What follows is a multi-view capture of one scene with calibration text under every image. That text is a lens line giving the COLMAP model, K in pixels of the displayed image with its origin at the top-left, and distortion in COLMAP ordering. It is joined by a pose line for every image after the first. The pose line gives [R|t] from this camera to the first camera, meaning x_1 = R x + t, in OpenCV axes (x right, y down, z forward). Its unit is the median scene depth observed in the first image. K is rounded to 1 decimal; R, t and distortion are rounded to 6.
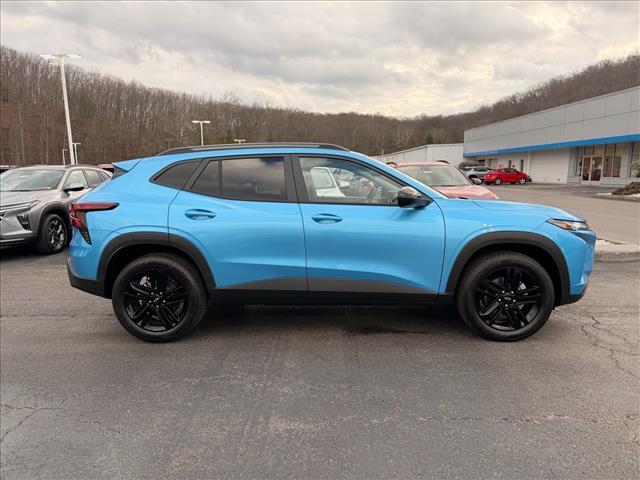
lens RADIAL K [[498.9, 0, 320.0], [0, 498.9, 240.0], [0, 0, 1]] dist [0.008493, -0.004496]
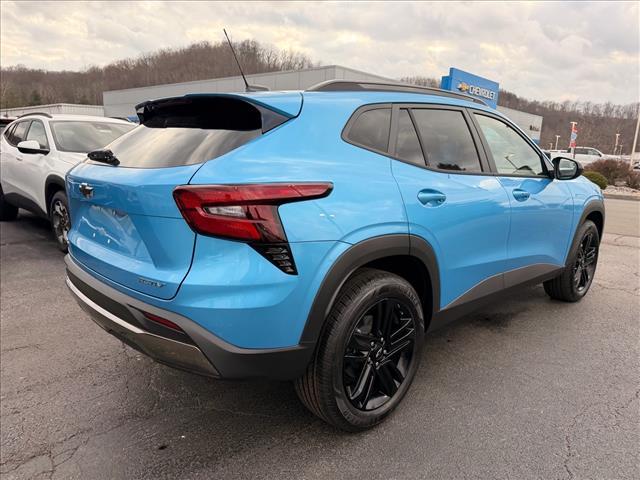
lens RADIAL K [[498.9, 0, 320.0], [0, 498.9, 240.0], [0, 0, 1]] dist [0.008493, -0.004496]
pose [[0.651426, -0.105920, 0.751283, -0.118480], [0.063709, 0.994347, 0.084947, -0.009059], [-0.756033, -0.007473, 0.654491, 0.103819]]
